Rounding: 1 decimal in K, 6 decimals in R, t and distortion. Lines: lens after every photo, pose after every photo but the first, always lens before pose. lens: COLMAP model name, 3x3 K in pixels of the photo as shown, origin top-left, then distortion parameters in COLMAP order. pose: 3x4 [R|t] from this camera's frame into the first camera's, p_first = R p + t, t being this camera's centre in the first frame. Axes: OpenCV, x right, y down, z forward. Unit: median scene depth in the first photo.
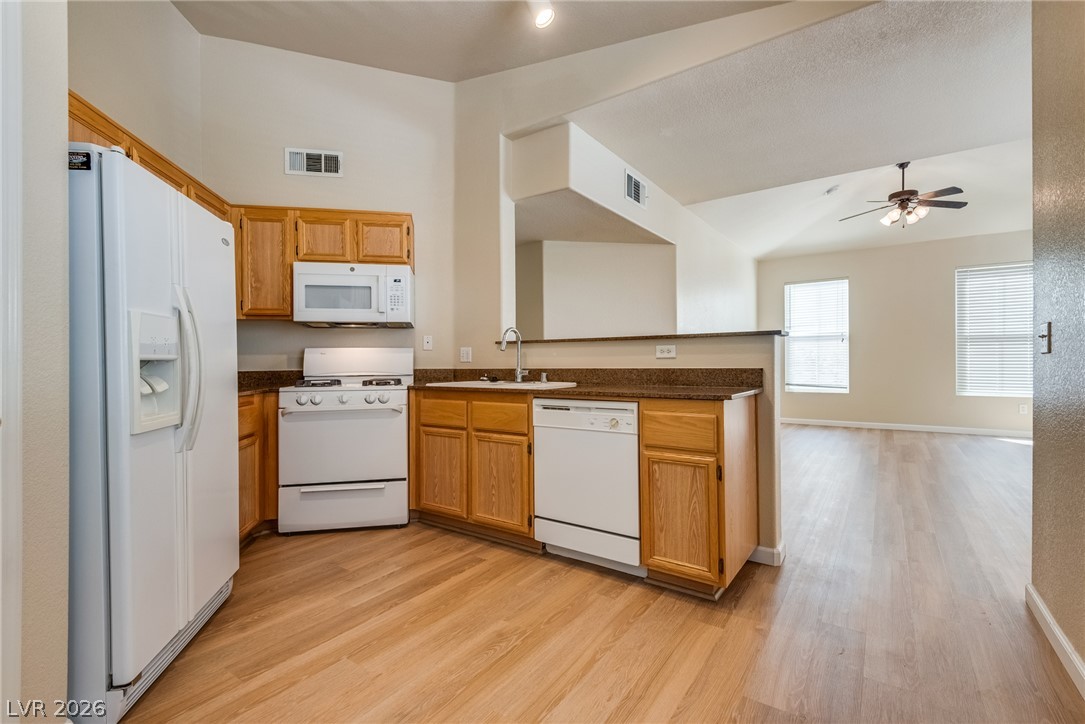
lens RADIAL K [[496.7, 0, 541.0], [0, 496.7, 359.5], [0, 0, 1]] dist [0.012222, -0.007619]
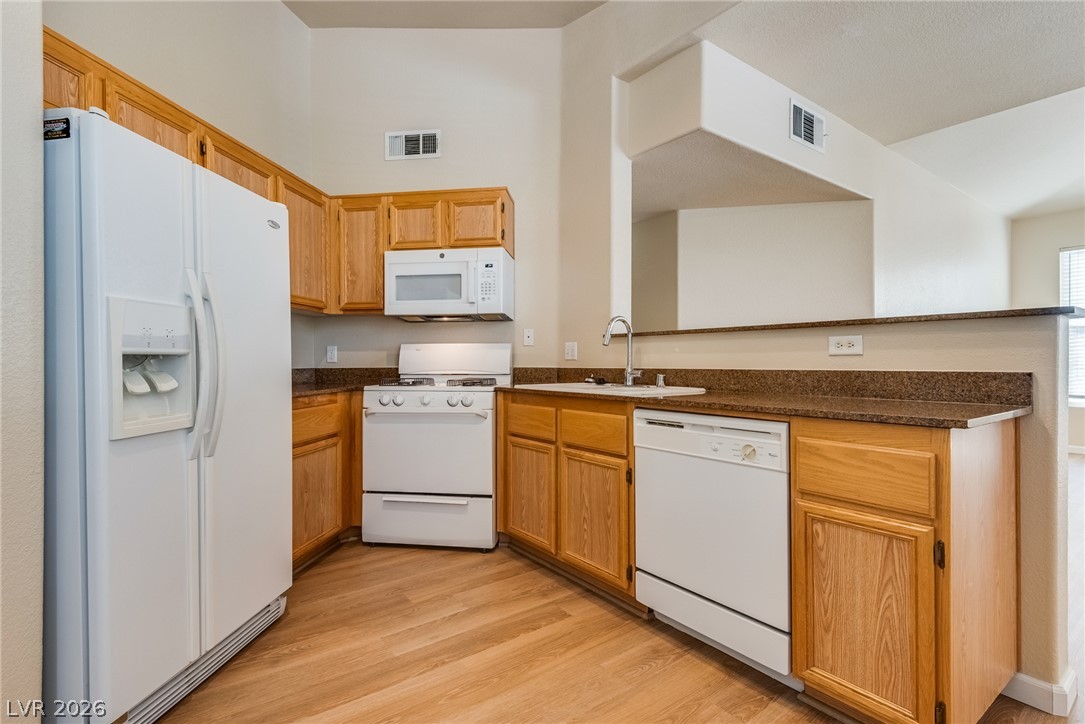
lens RADIAL K [[496.7, 0, 532.8], [0, 496.7, 361.0], [0, 0, 1]] dist [0.012222, -0.007619]
pose [[0.940192, 0.006286, -0.340586, 0.086147], [-0.004300, 0.999969, 0.006586, 0.002115], [0.340617, -0.004727, 0.940190, 0.232047]]
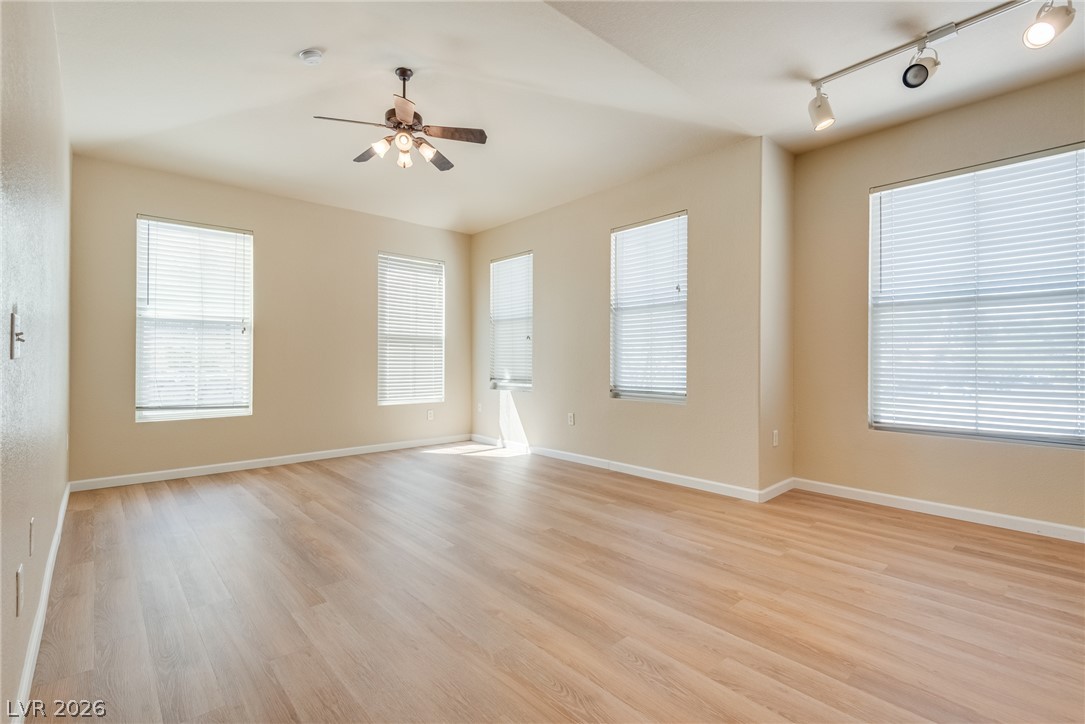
lens RADIAL K [[496.7, 0, 543.6], [0, 496.7, 359.1], [0, 0, 1]] dist [0.012222, -0.007619]
pose [[0.234485, 0.013746, 0.972023, 0.205024], [-0.001550, 0.999904, -0.013767, 0.011412], [-0.972119, 0.001722, 0.234484, 1.151729]]
